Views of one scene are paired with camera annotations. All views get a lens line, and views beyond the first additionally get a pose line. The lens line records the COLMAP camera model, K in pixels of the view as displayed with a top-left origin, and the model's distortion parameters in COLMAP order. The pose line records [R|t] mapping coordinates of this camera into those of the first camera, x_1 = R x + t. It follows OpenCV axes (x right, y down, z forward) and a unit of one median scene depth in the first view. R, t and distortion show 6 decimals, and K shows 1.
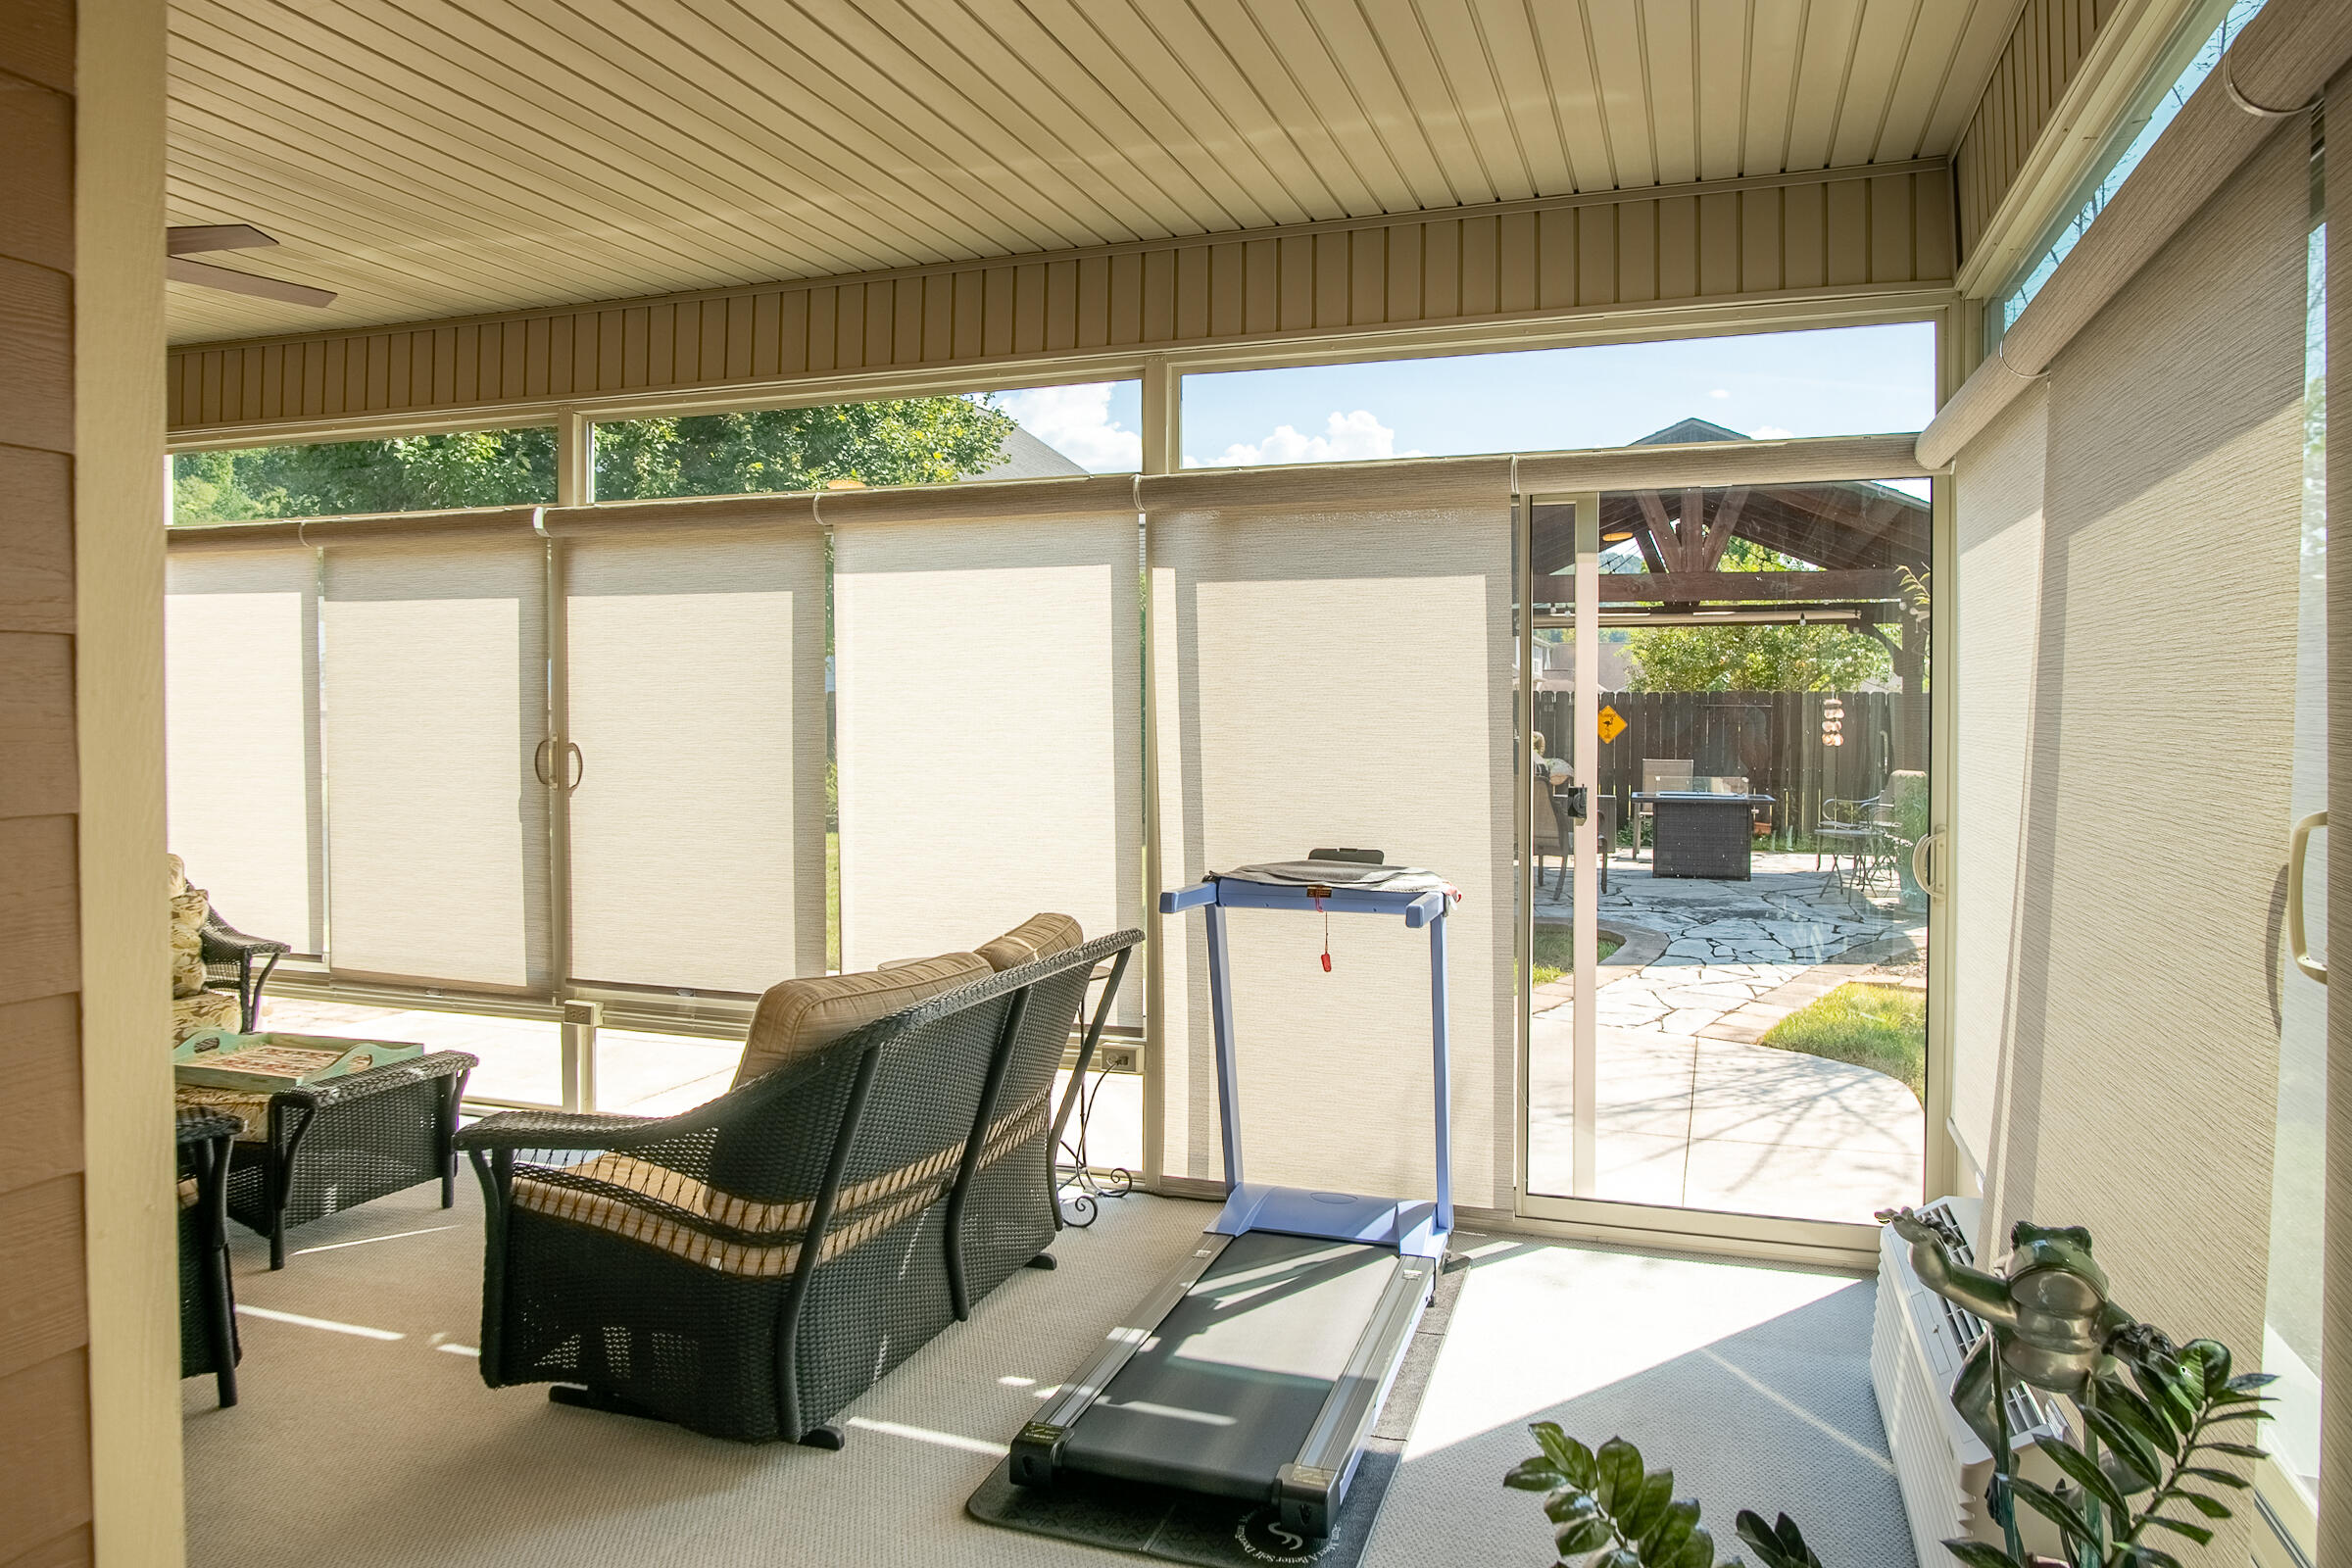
lens RADIAL K [[1413.8, 0, 1241.5], [0, 1413.8, 718.6], [0, 0, 1]] dist [-0.028778, 0.002601]
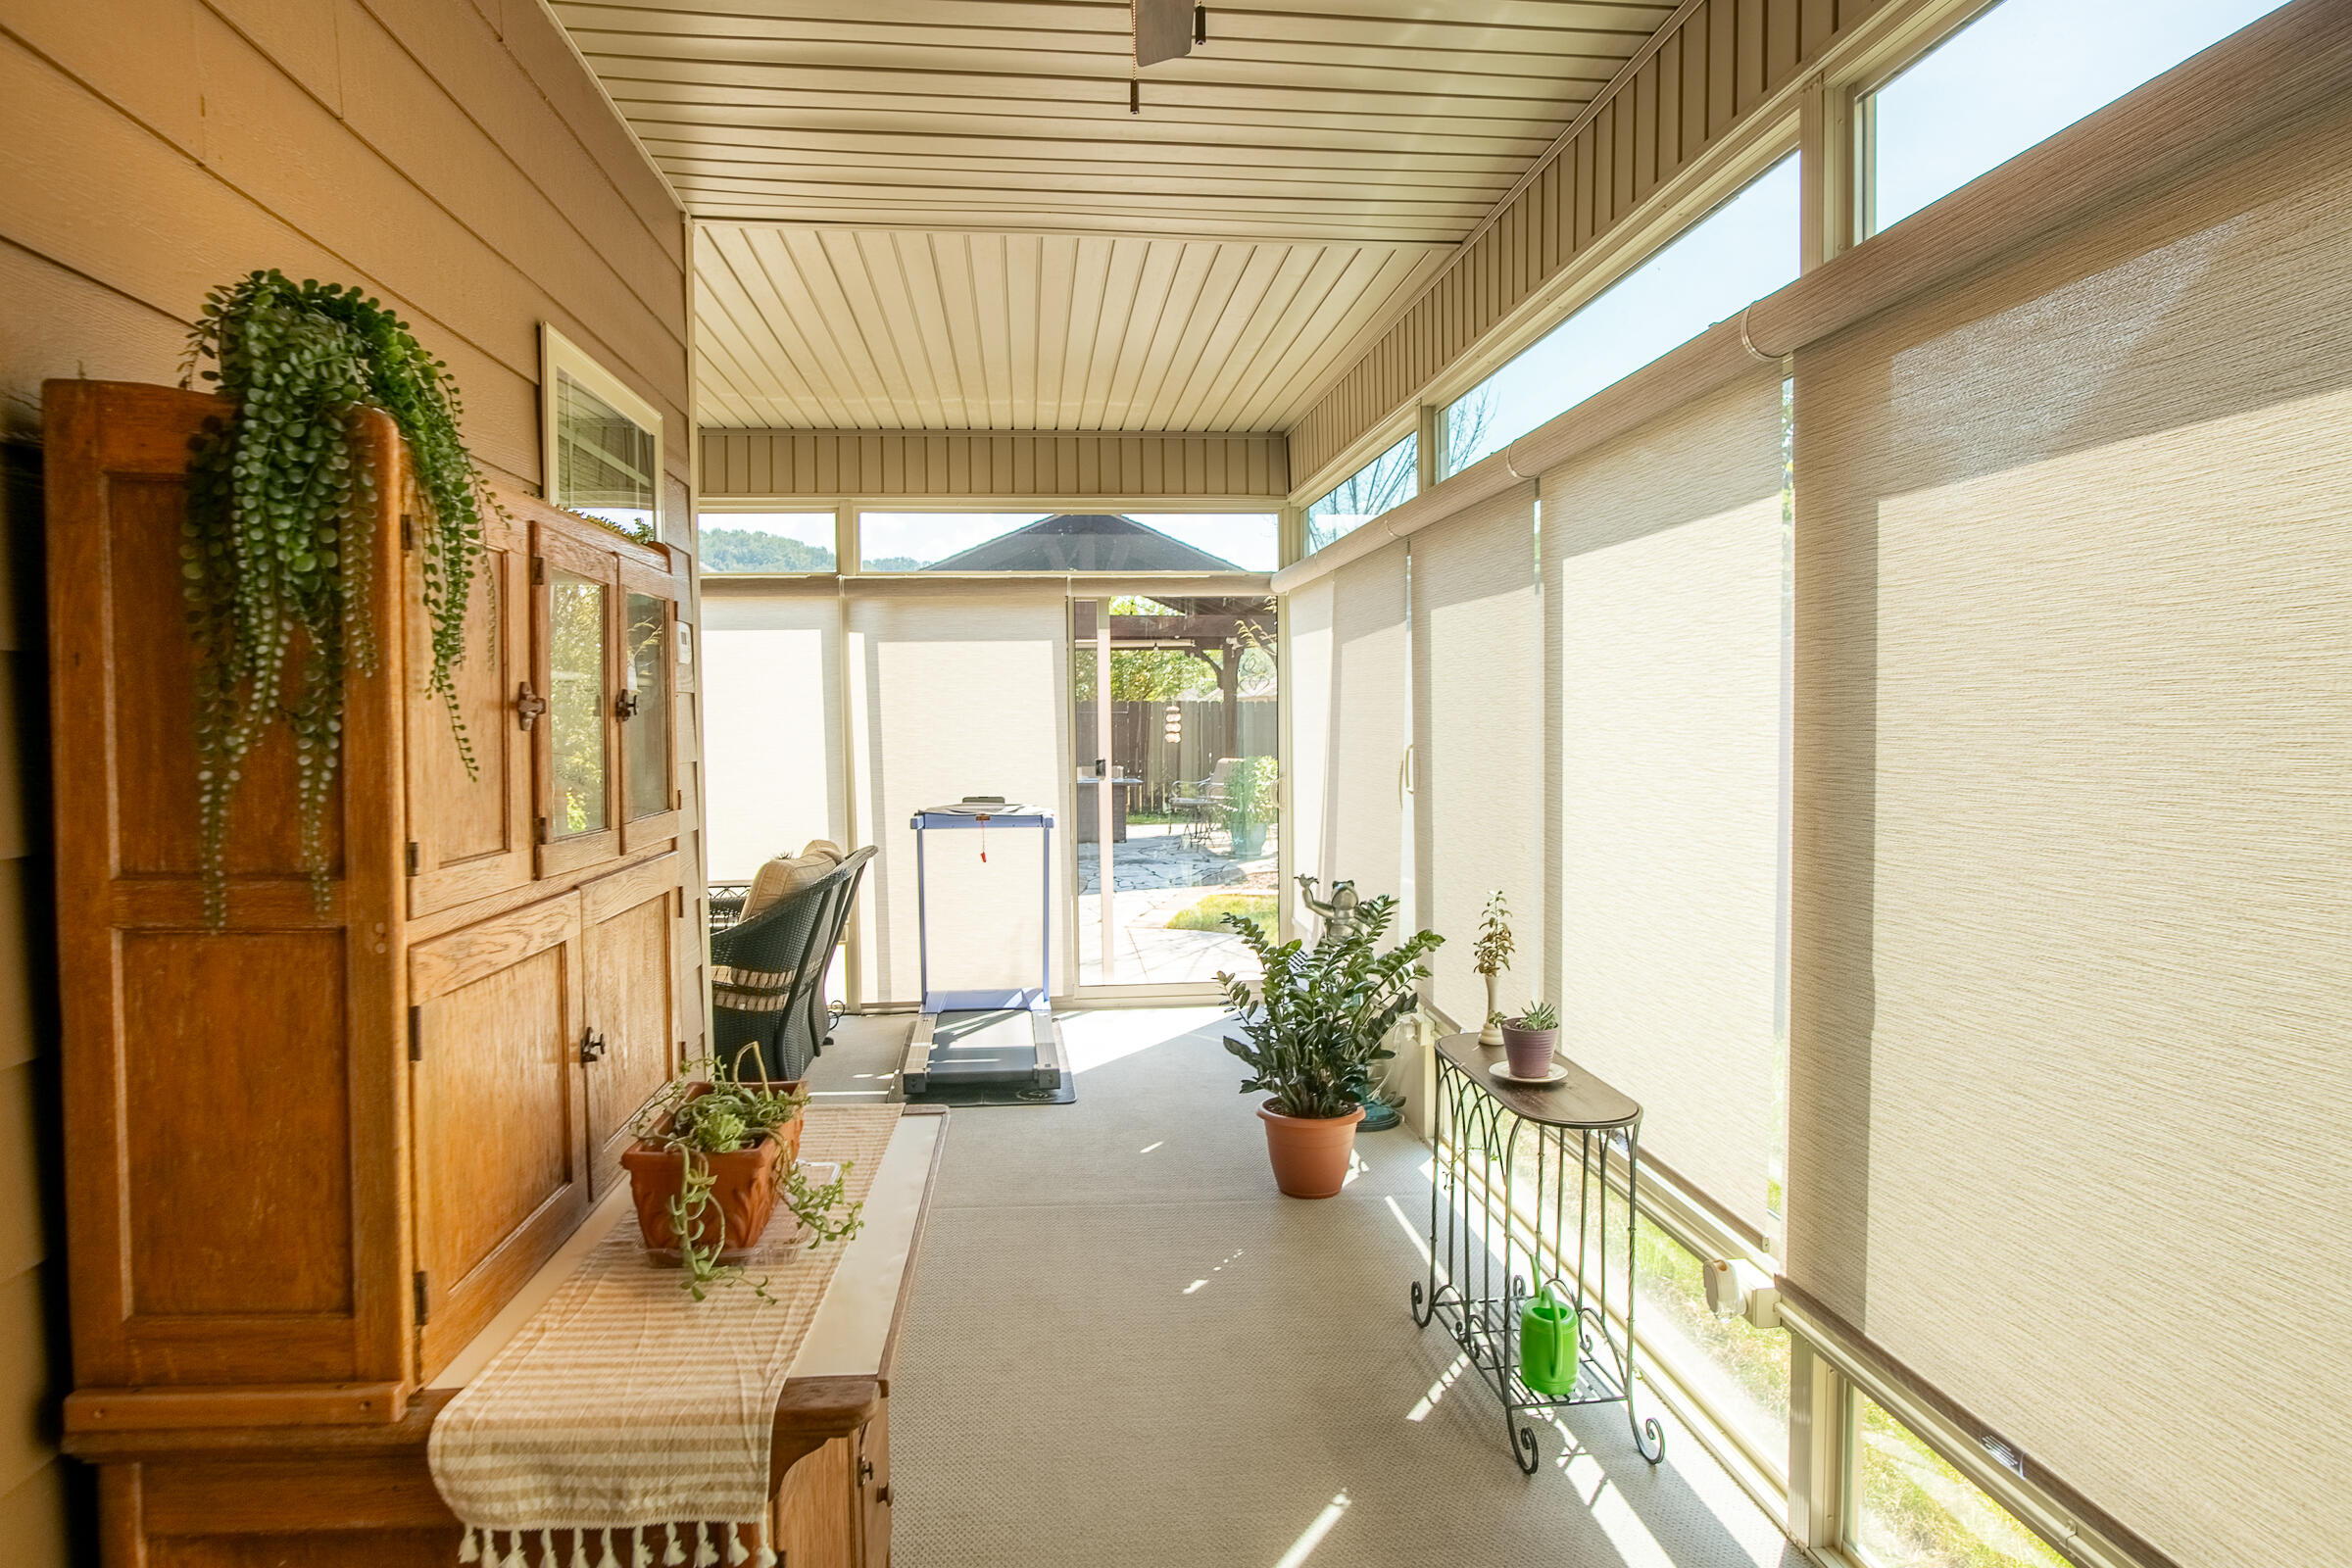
lens RADIAL K [[1359.1, 0, 1182.6], [0, 1359.1, 780.2], [0, 0, 1]] dist [-0.027019, 0.003356]
pose [[0.910445, -0.031754, 0.412409, -0.420056], [0.015487, 0.998967, 0.042727, 0.003180], [-0.413339, -0.032513, 0.909996, -0.681555]]
